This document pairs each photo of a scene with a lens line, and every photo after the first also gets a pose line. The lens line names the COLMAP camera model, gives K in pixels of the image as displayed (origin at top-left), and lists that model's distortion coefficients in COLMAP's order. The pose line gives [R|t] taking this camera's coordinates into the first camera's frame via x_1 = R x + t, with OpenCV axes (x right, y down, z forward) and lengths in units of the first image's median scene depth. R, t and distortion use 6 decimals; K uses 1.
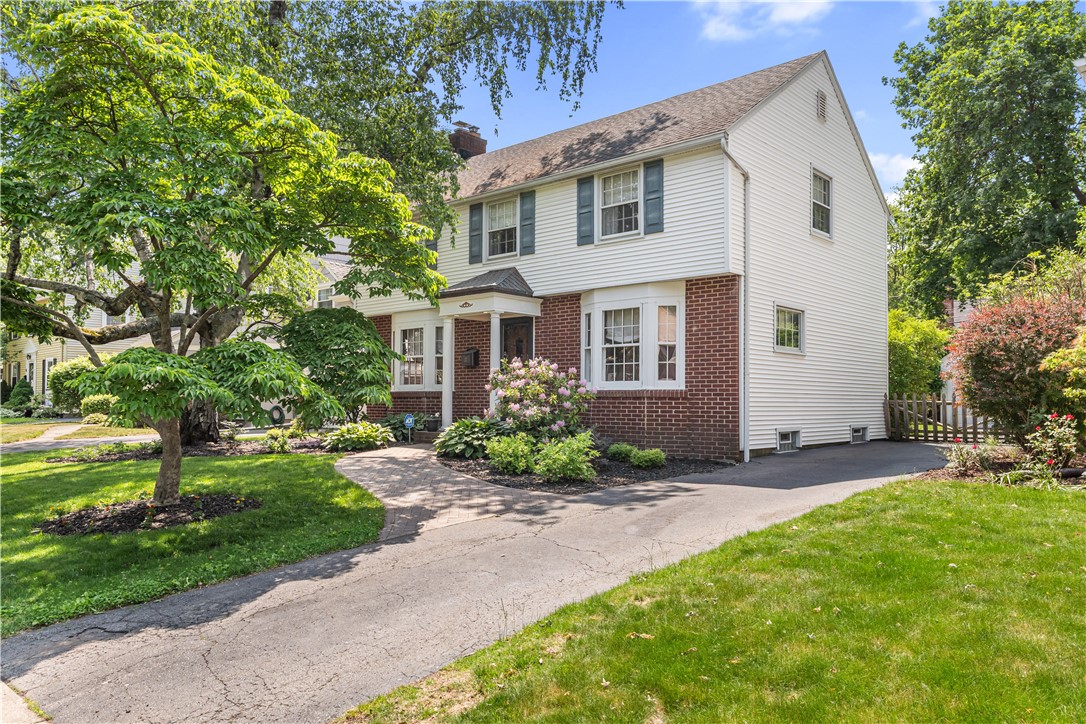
lens RADIAL K [[789.6, 0, 543.0], [0, 789.6, 367.5], [0, 0, 1]] dist [0.001661, 0.001779]
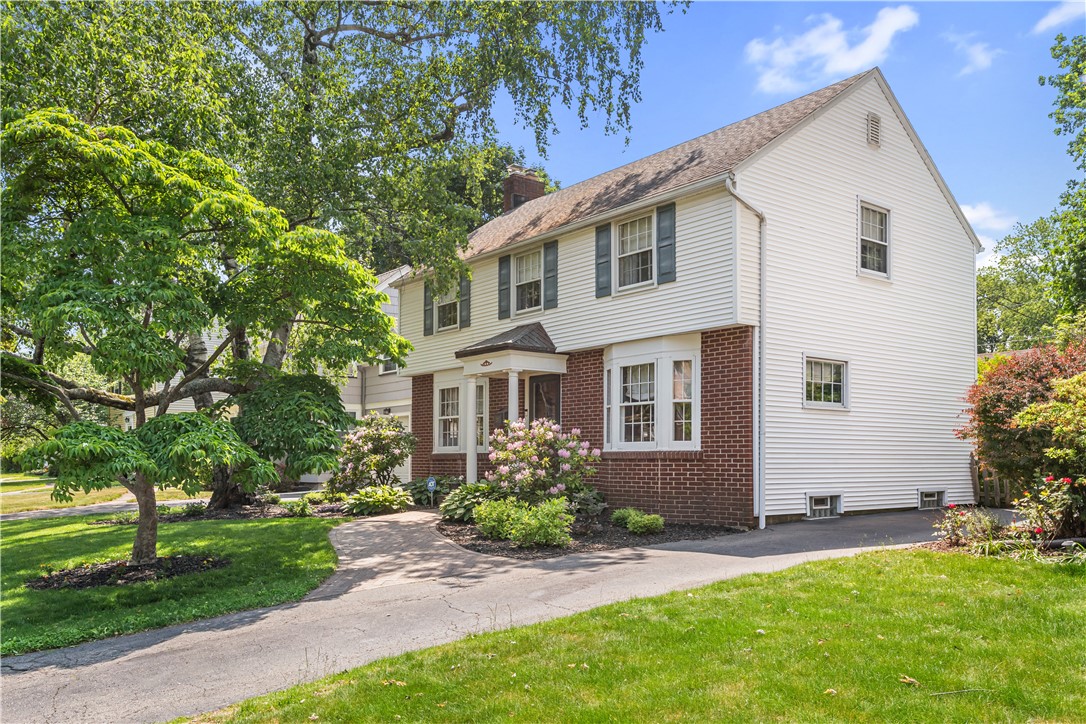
lens RADIAL K [[885.6, 0, 546.4], [0, 885.6, 430.3], [0, 0, 1]] dist [0.005233, 0.000463]
pose [[0.985647, -0.011068, -0.168457, 0.173658], [0.012456, 0.999897, 0.007186, -0.005413], [0.168360, -0.009181, 0.985683, -0.055608]]
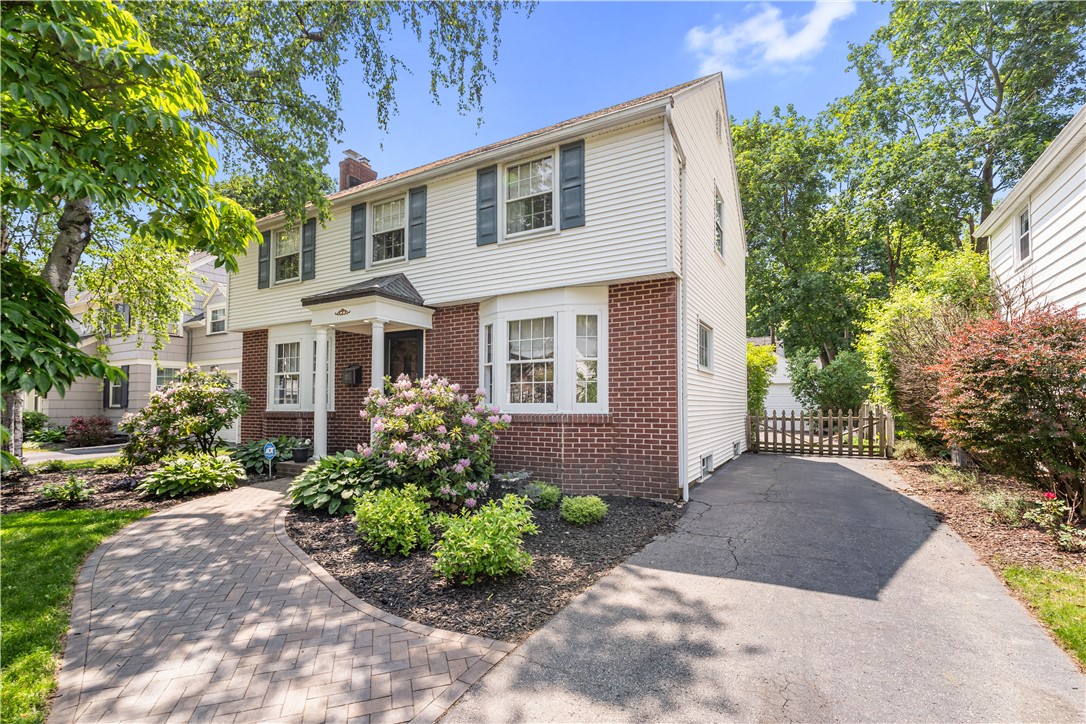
lens RADIAL K [[502.7, 0, 537.5], [0, 502.7, 384.4], [0, 0, 1]] dist [-0.003186, -0.000141]
pose [[0.975805, 0.002907, 0.218624, -0.012693], [-0.003456, 0.999992, 0.002127, -0.004471], [-0.218616, -0.002831, 0.975807, 0.481275]]
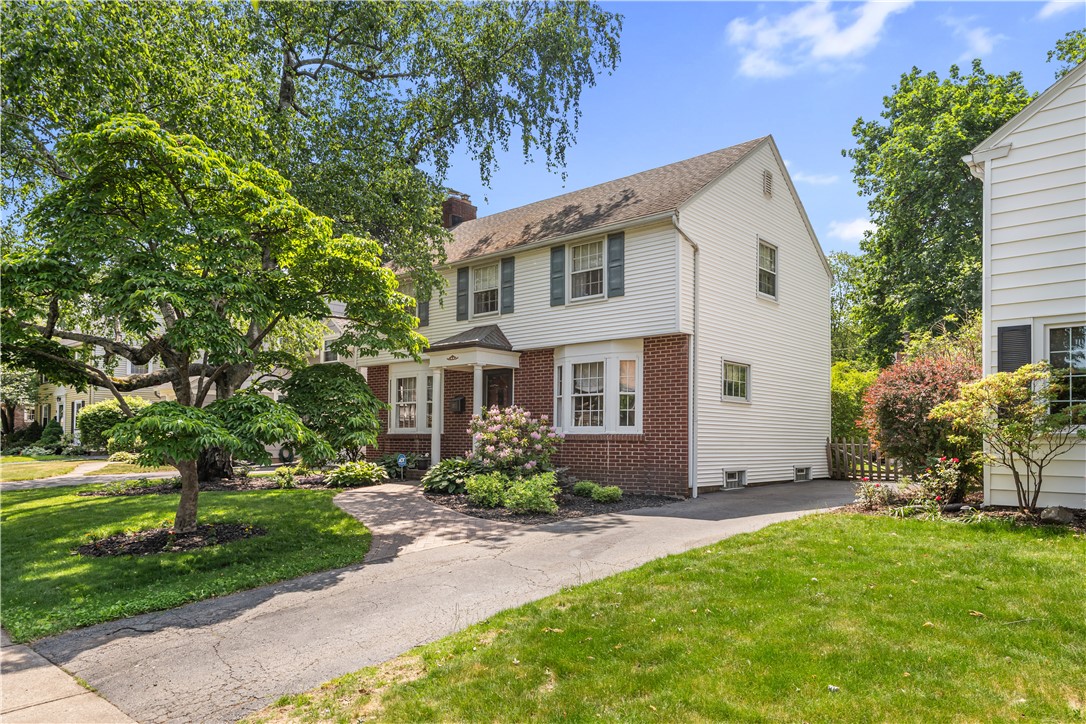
lens RADIAL K [[741.4, 0, 546.3], [0, 741.4, 409.0], [0, 0, 1]] dist [0.003257, -0.000997]
pose [[0.999964, 0.004546, 0.007154, 0.032725], [-0.004540, 0.999989, -0.000751, -0.006766], [-0.007157, 0.000718, 0.999974, -0.068512]]
